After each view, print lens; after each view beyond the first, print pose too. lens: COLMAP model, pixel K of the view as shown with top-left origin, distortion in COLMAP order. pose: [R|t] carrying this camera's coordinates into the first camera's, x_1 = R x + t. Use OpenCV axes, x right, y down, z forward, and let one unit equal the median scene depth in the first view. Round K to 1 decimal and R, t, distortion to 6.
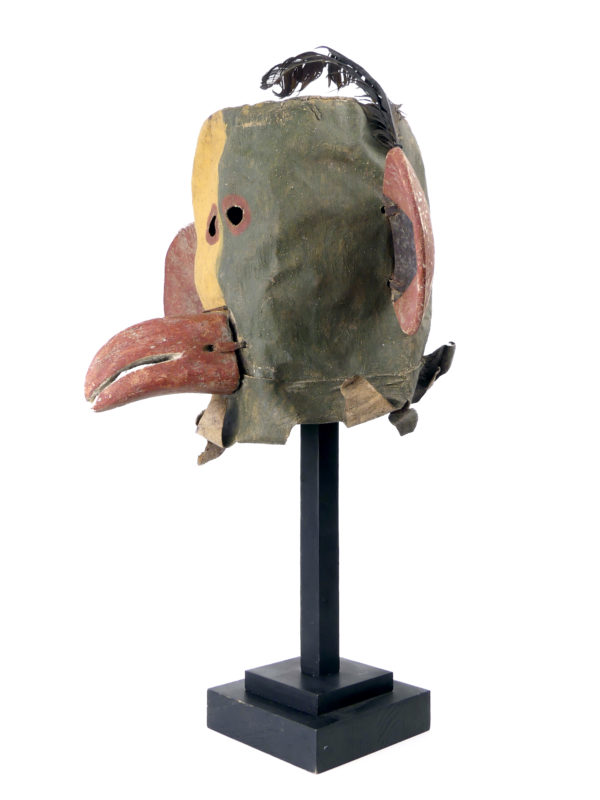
lens RADIAL K [[872.1, 0, 300.0], [0, 872.1, 400.0], [0, 0, 1]] dist [-0.043154, -0.000240]
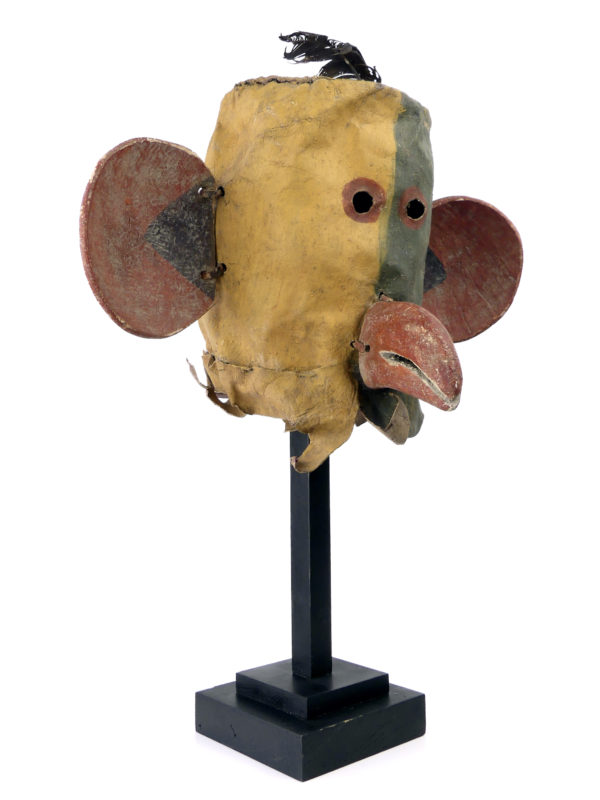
lens RADIAL K [[872.1, 0, 300.0], [0, 872.1, 400.0], [0, 0, 1]] dist [-0.043154, -0.000240]
pose [[0.021028, -0.013361, 0.999690, -1.068075], [-0.014663, 0.999799, 0.013671, -0.006599], [-0.999671, -0.014946, 0.020828, 1.107315]]
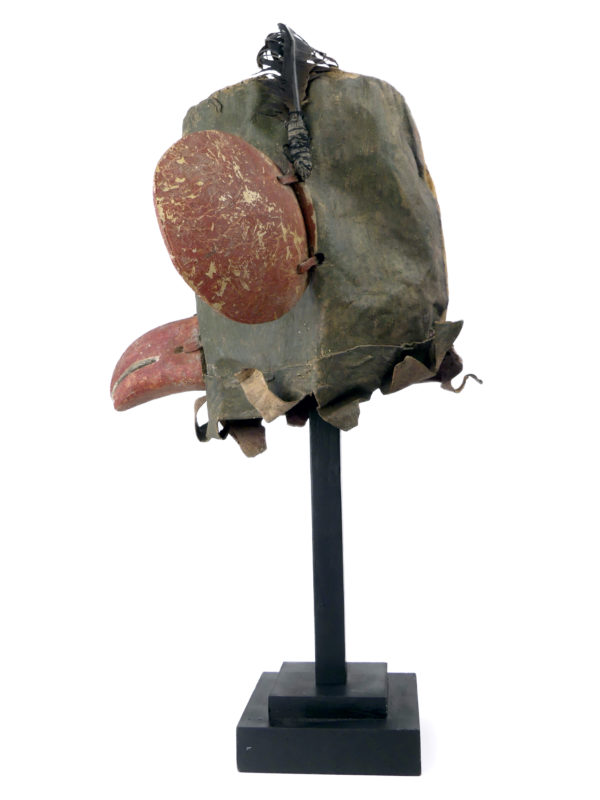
lens RADIAL K [[872.1, 0, 300.0], [0, 872.1, 400.0], [0, 0, 1]] dist [-0.043154, -0.000240]
pose [[0.657889, -0.024545, -0.752715, 0.802559], [0.049231, 0.998733, 0.010462, -0.001435], [0.751504, -0.043940, 0.658264, 0.398932]]
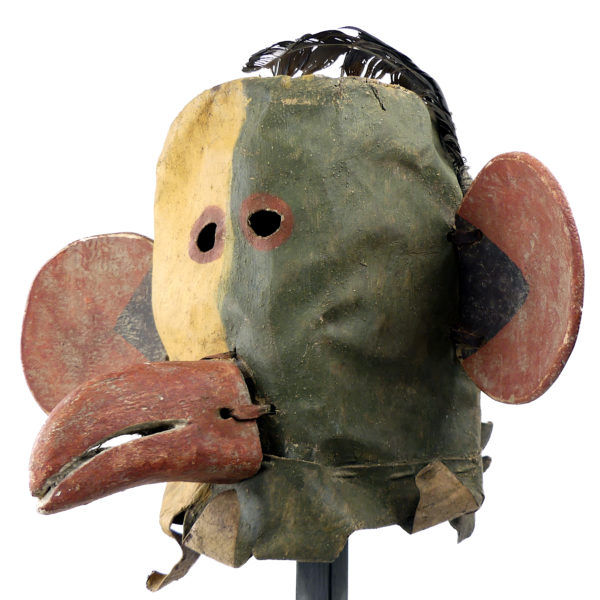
lens RADIAL K [[899.8, 0, 320.6], [0, 899.8, 303.4], [0, 0, 1]] dist [-0.023387, 0.065657]
pose [[0.935441, 0.075546, 0.345316, -0.276307], [-0.009732, 0.982029, -0.188478, -0.013510], [-0.353349, 0.172949, 0.919366, 0.333496]]
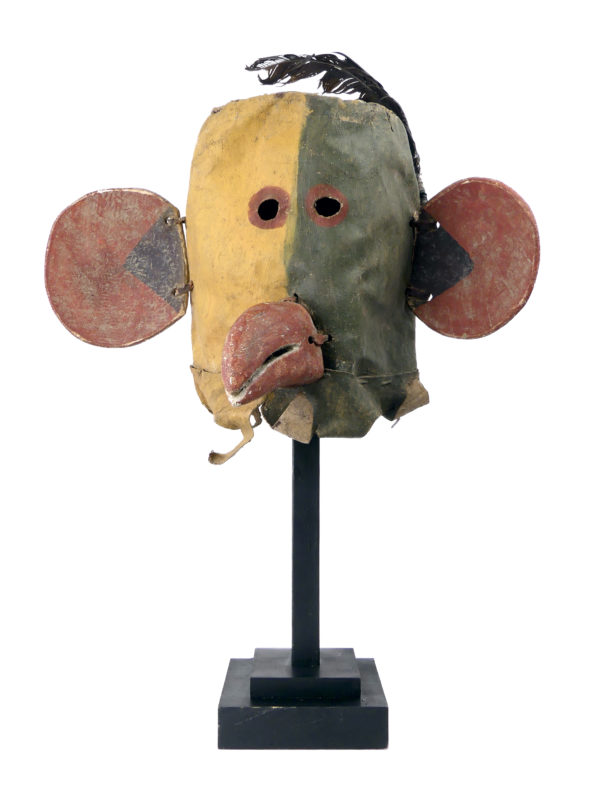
lens RADIAL K [[872.1, 0, 300.0], [0, 872.1, 400.0], [0, 0, 1]] dist [-0.043154, -0.000240]
pose [[0.685142, 0.003611, 0.728401, -0.811945], [-0.009686, 0.999944, 0.004153, 0.002978], [-0.728346, -0.009901, 0.685139, 0.345270]]
